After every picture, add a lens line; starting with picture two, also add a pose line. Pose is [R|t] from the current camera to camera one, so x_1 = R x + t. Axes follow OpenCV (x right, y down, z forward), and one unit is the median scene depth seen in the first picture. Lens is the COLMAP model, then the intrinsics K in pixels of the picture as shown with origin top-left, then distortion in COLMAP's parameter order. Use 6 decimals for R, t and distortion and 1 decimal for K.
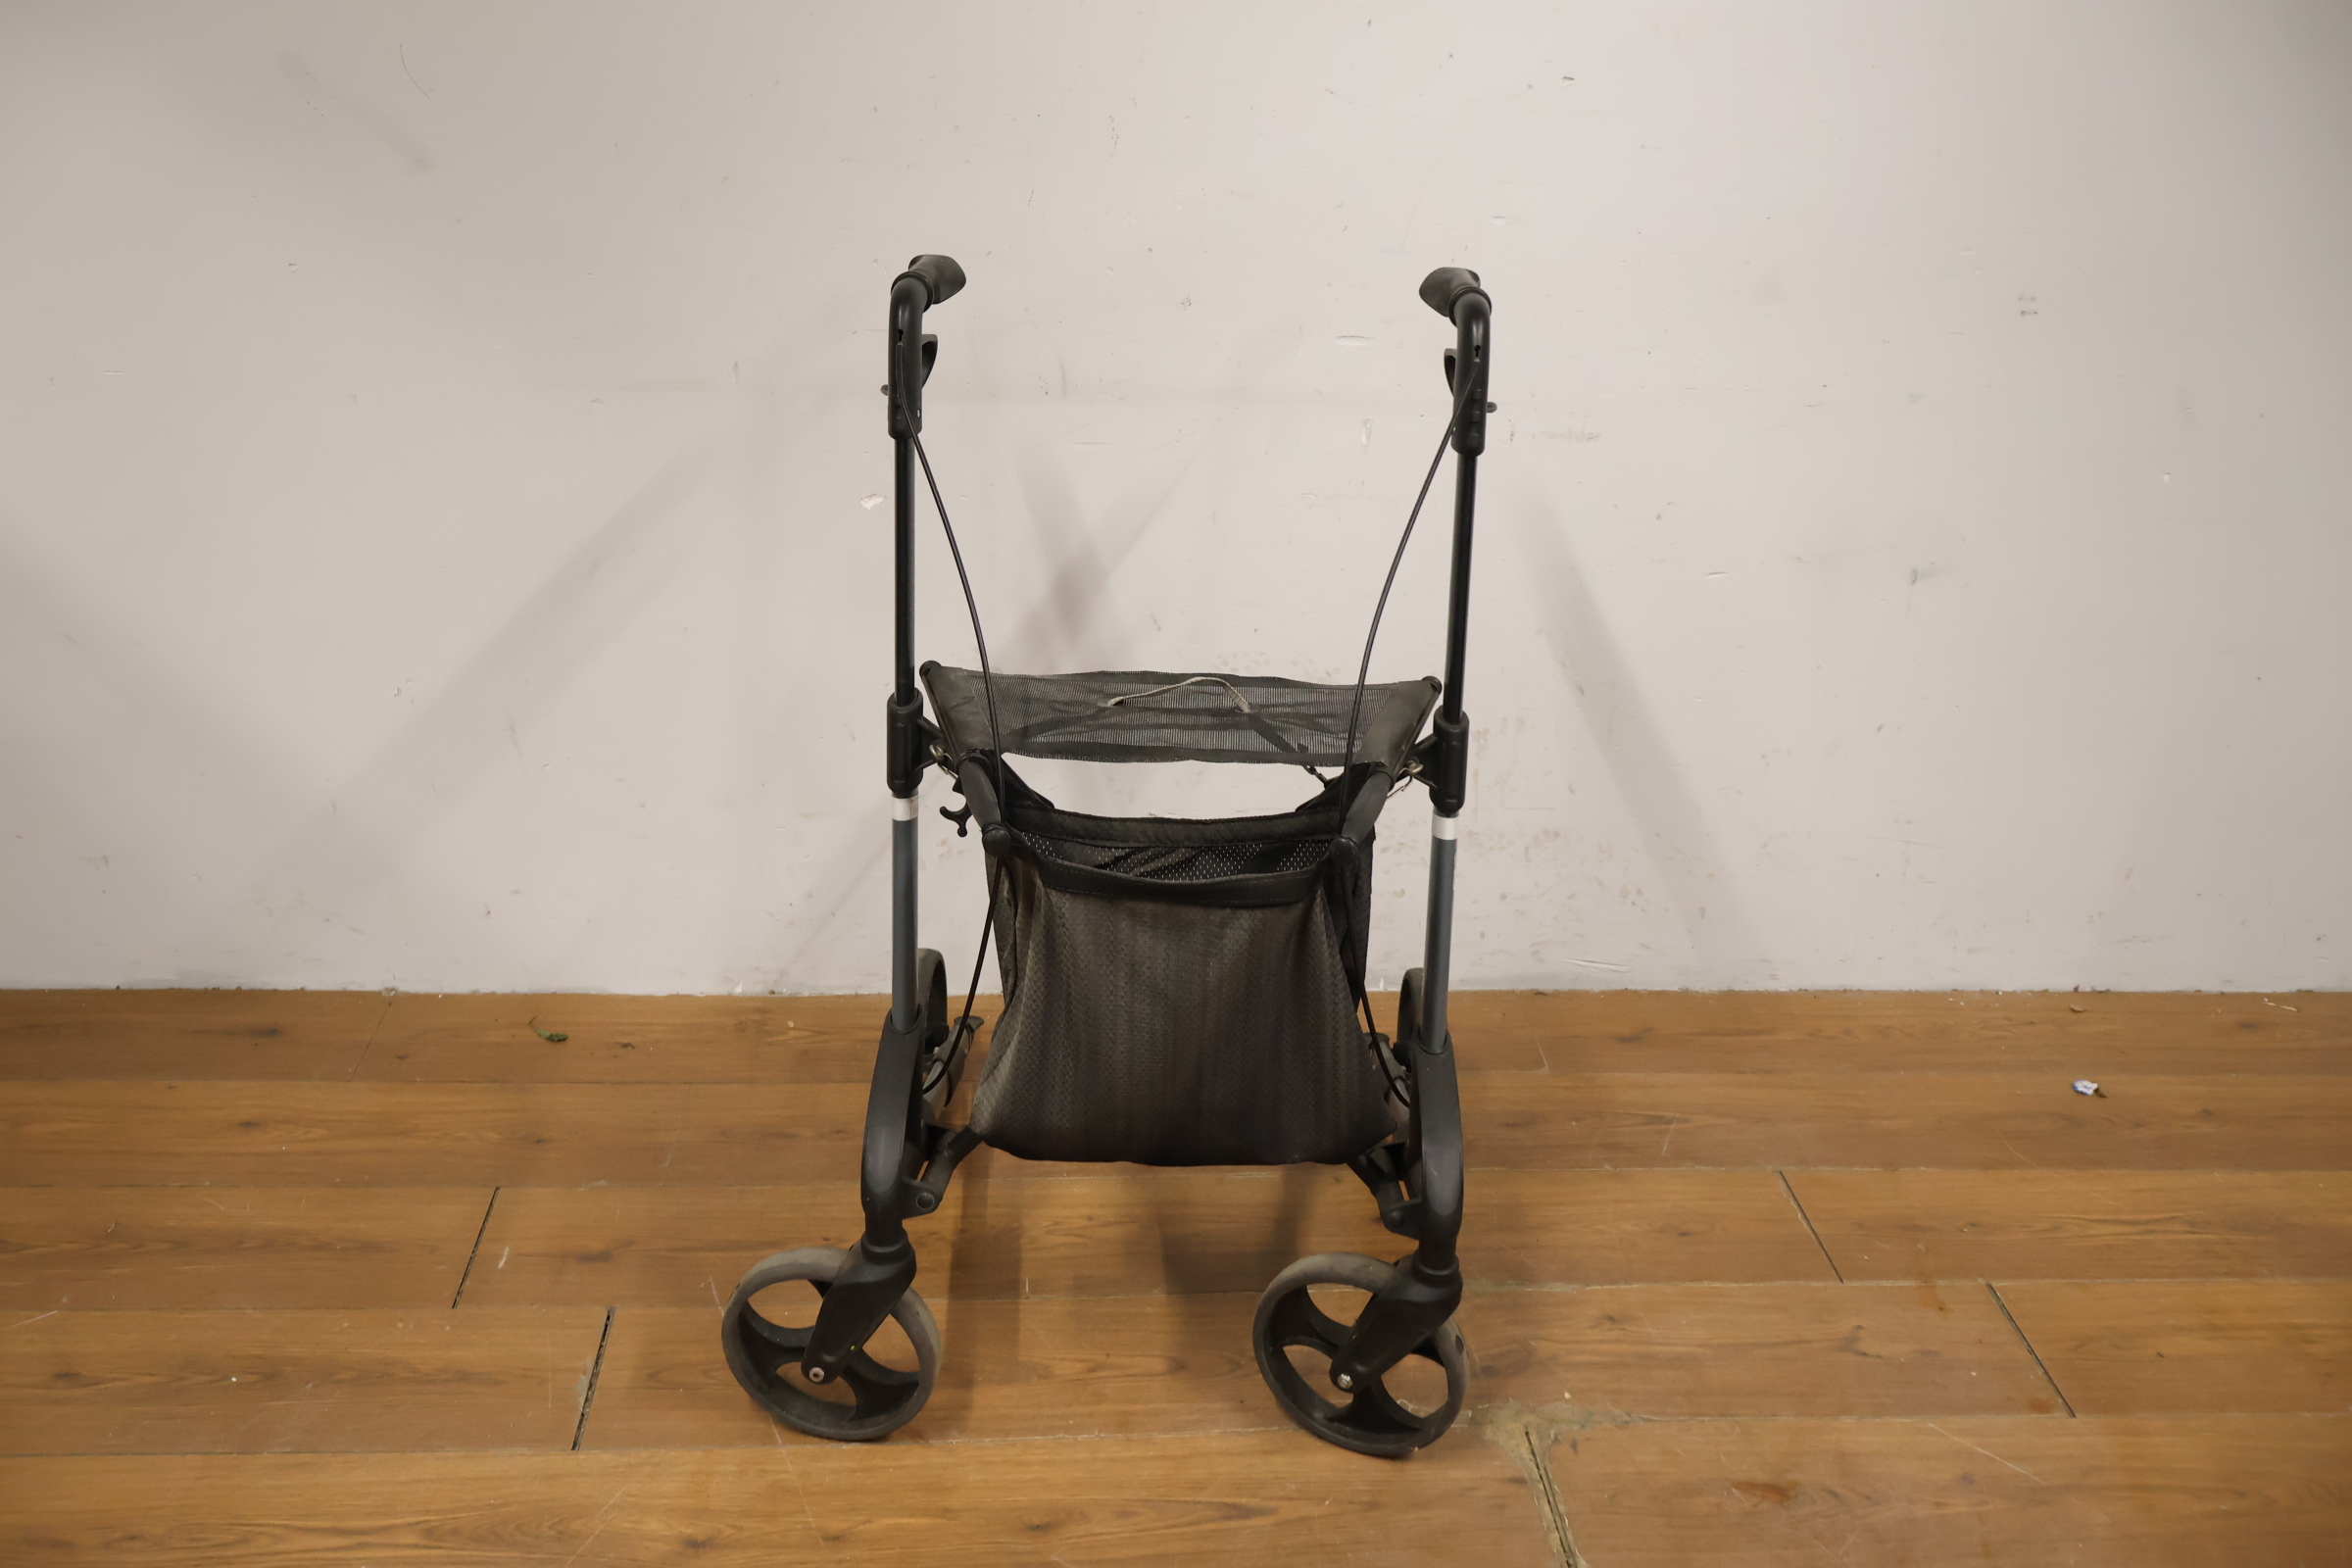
lens RADIAL K [[2039.1, 0, 1171.9], [0, 2039.1, 778.7], [0, 0, 1]] dist [0.004987, -0.004379]
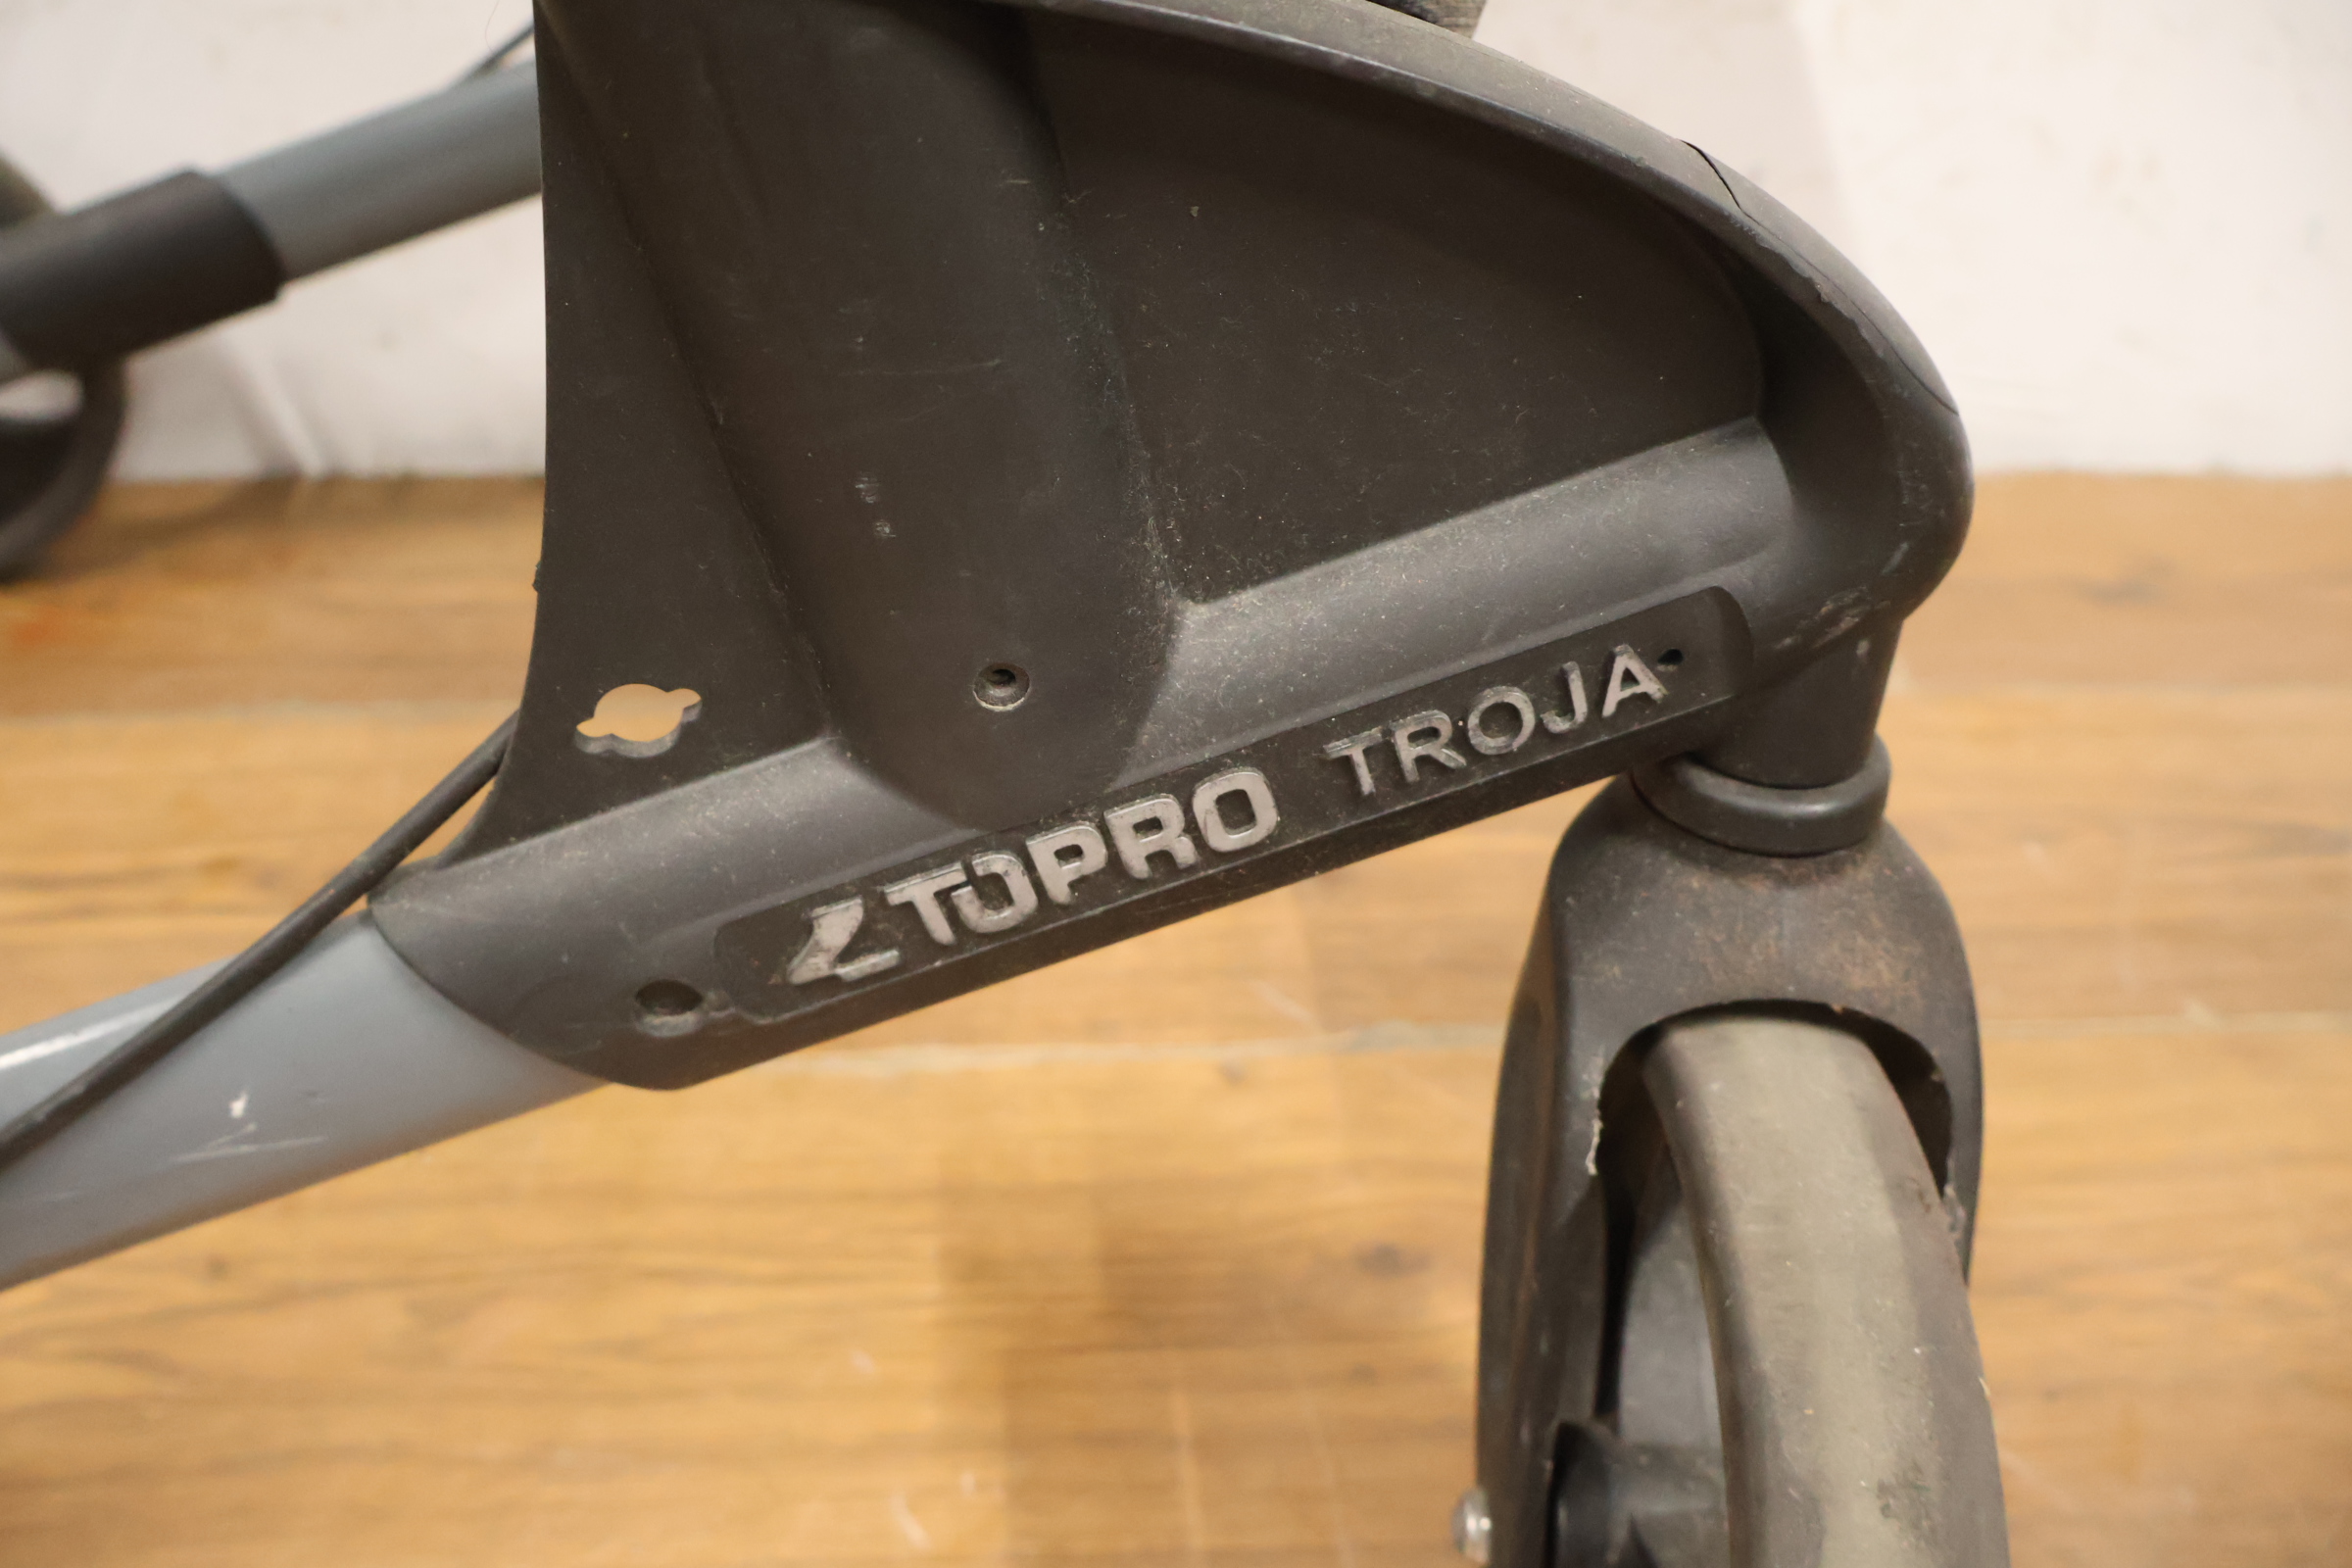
lens RADIAL K [[2039.1, 0, 1161.0], [0, 2039.1, 793.0], [0, 0, 1]] dist [0.004987, -0.004379]
pose [[0.999980, -0.005544, 0.003017, 0.072630], [0.004921, 0.984136, 0.177350, 0.114475], [-0.003952, -0.177332, 0.984143, 0.759214]]
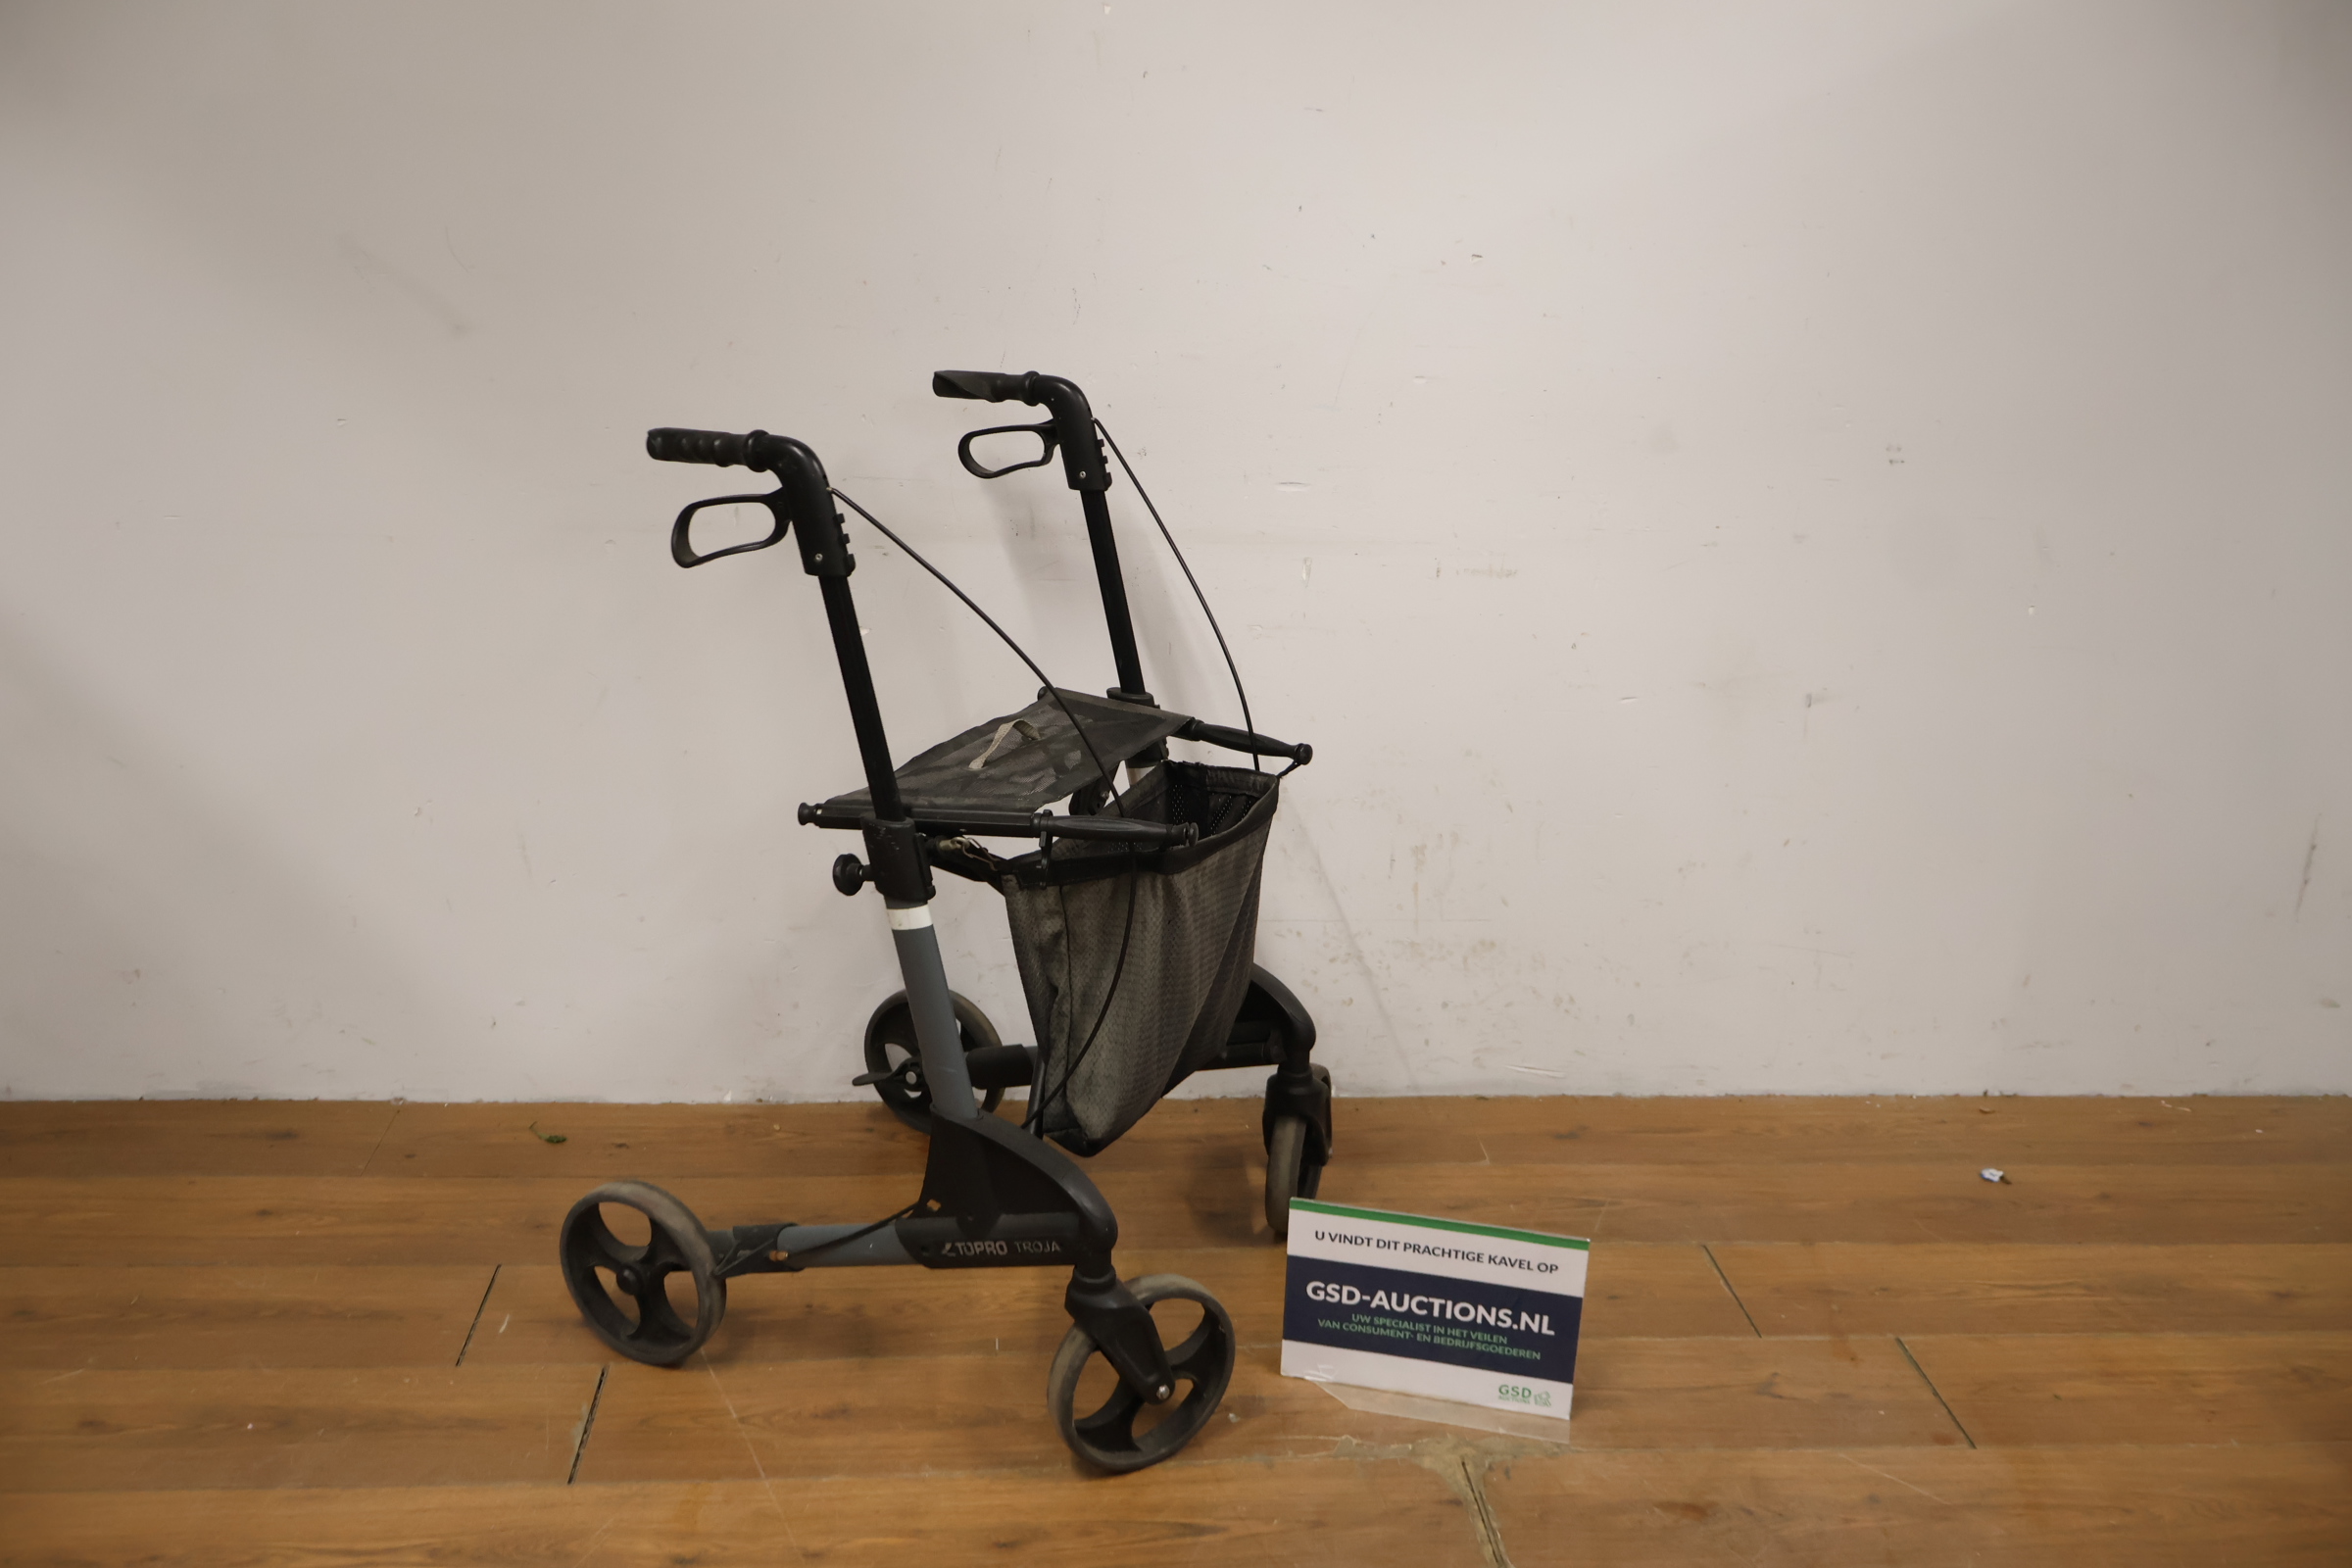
lens RADIAL K [[2039.1, 0, 1180.2], [0, 2039.1, 785.5], [0, 0, 1]] dist [0.004987, -0.004379]
pose [[0.999899, -0.007235, 0.012258, 0.013079], [0.008636, 0.992937, -0.118331, 0.080745], [-0.011315, 0.118425, 0.992899, -0.088835]]
